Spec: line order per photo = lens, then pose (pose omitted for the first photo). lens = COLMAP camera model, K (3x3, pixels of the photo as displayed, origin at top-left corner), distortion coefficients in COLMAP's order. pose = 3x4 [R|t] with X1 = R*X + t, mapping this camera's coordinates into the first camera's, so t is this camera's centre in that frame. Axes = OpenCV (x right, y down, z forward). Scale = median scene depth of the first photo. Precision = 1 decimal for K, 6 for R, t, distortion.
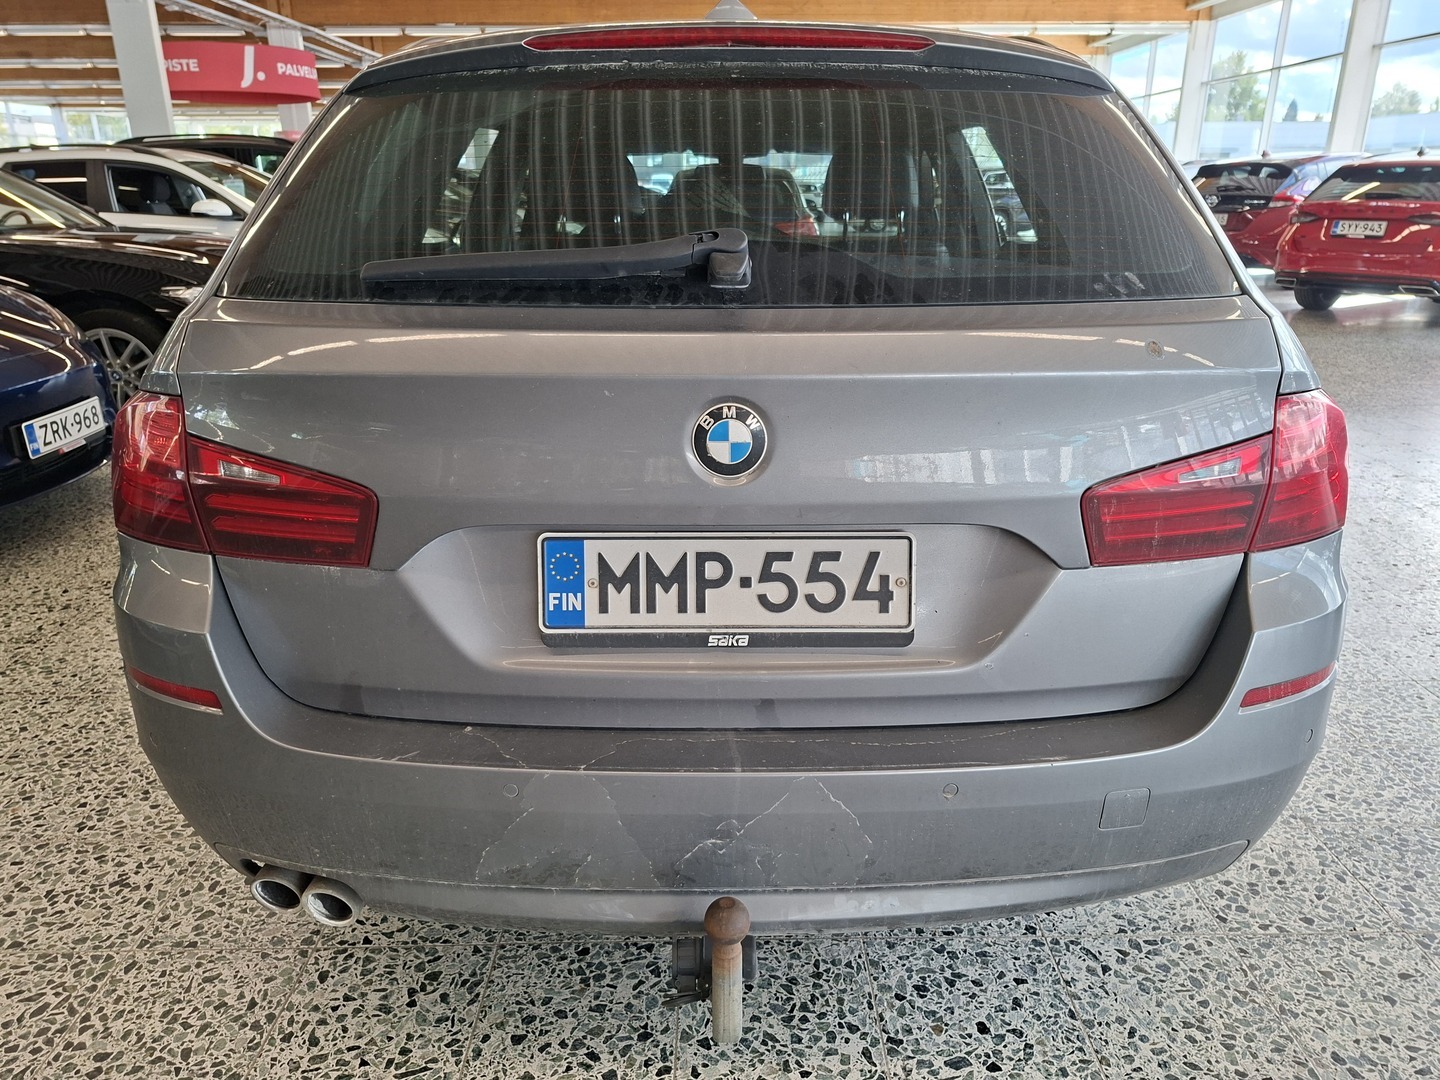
lens RADIAL K [[1025.7, 0, 720.0], [0, 1025.7, 540.0], [0, 0, 1]] dist [0.044782, -0.051511]
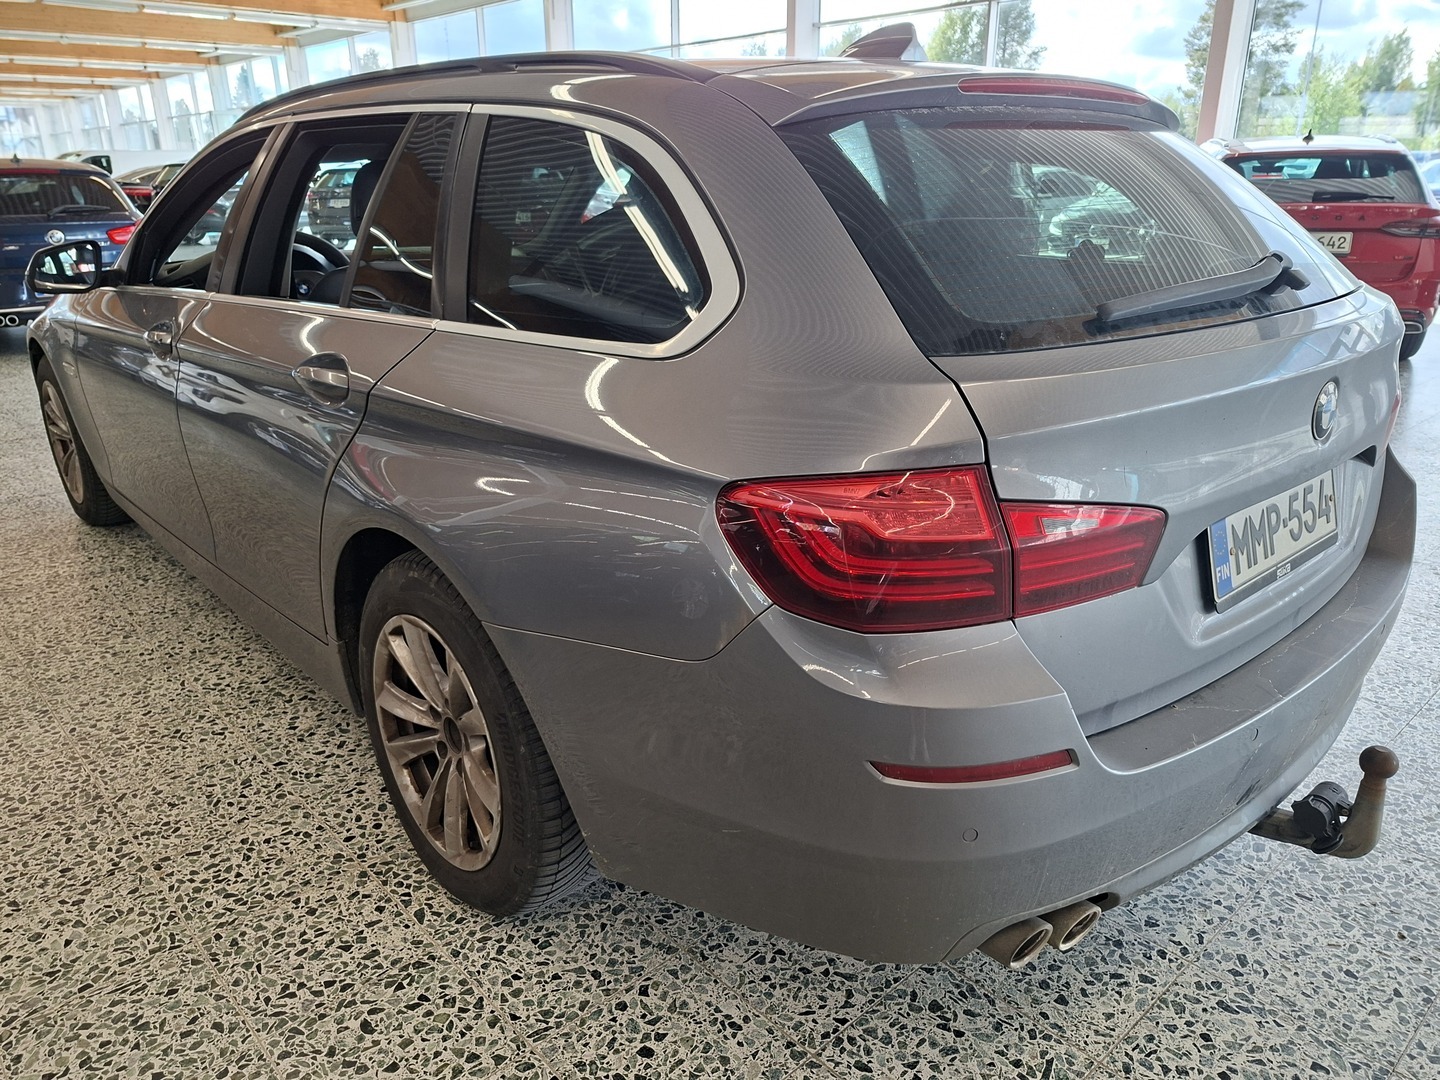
lens RADIAL K [[1025.7, 0, 720.0], [0, 1025.7, 540.0], [0, 0, 1]] dist [0.044782, -0.051511]
pose [[0.744213, -0.229453, 0.627294, -1.046547], [0.224835, 0.970396, 0.088212, -0.167707], [-0.628964, 0.075389, 0.773771, 0.348716]]
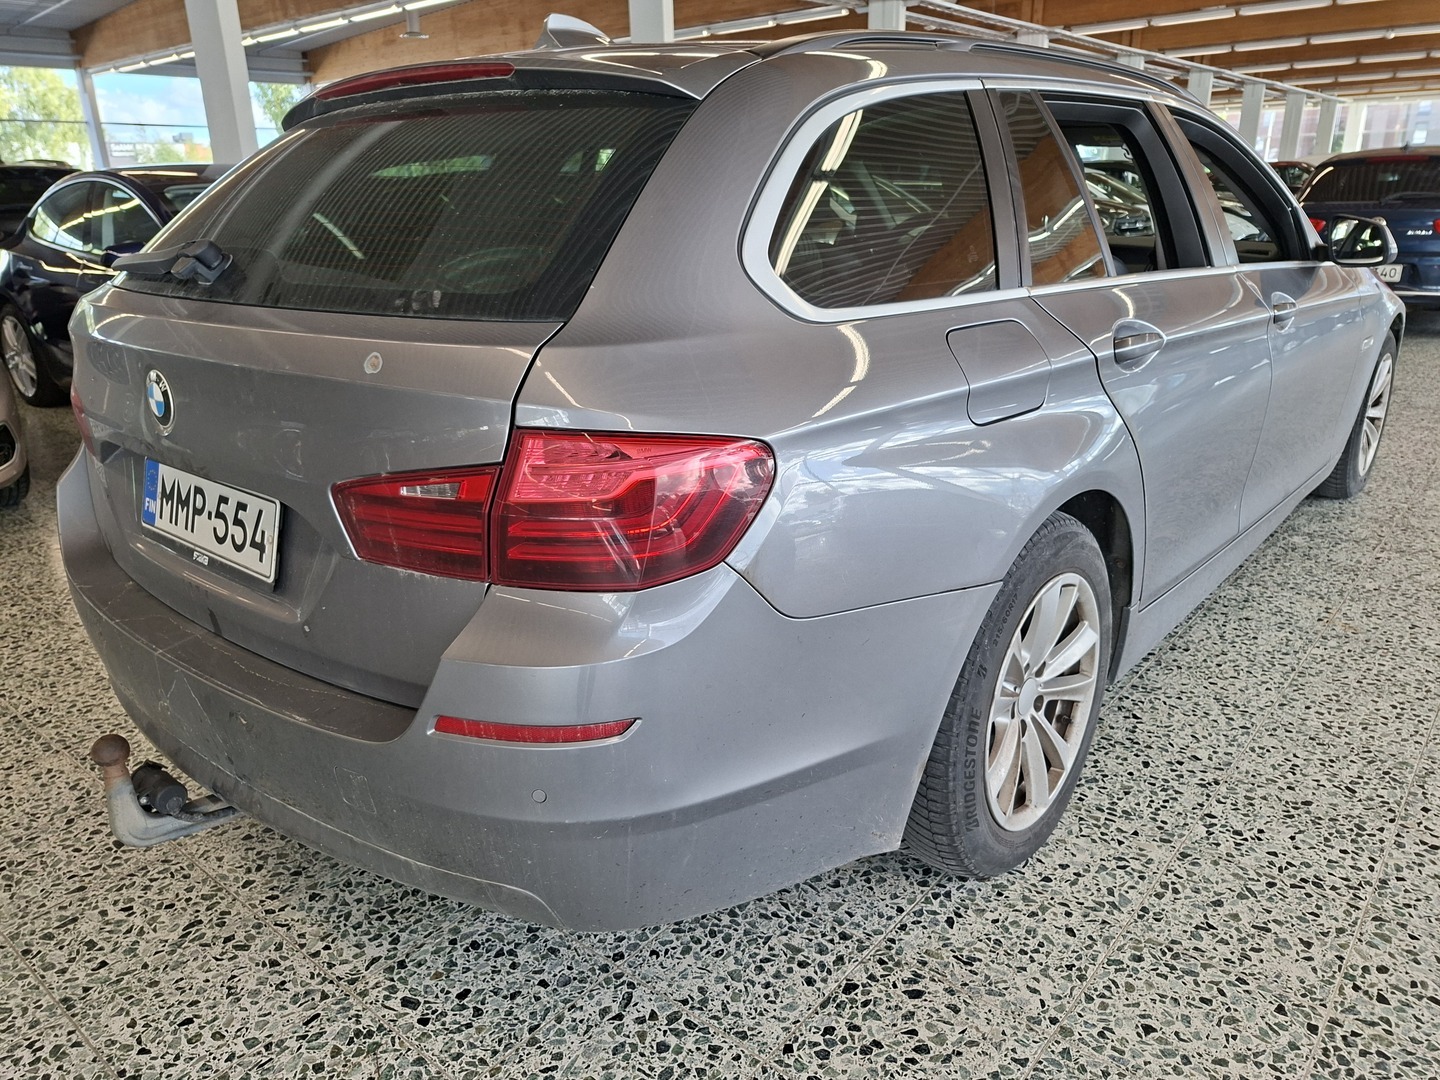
lens RADIAL K [[1025.7, 0, 720.0], [0, 1025.7, 540.0], [0, 0, 1]] dist [0.044782, -0.051511]
pose [[0.755526, 0.196468, -0.624964, 1.045124], [-0.194068, 0.978274, 0.072926, -0.116112], [0.625714, 0.066188, 0.777240, 0.313503]]
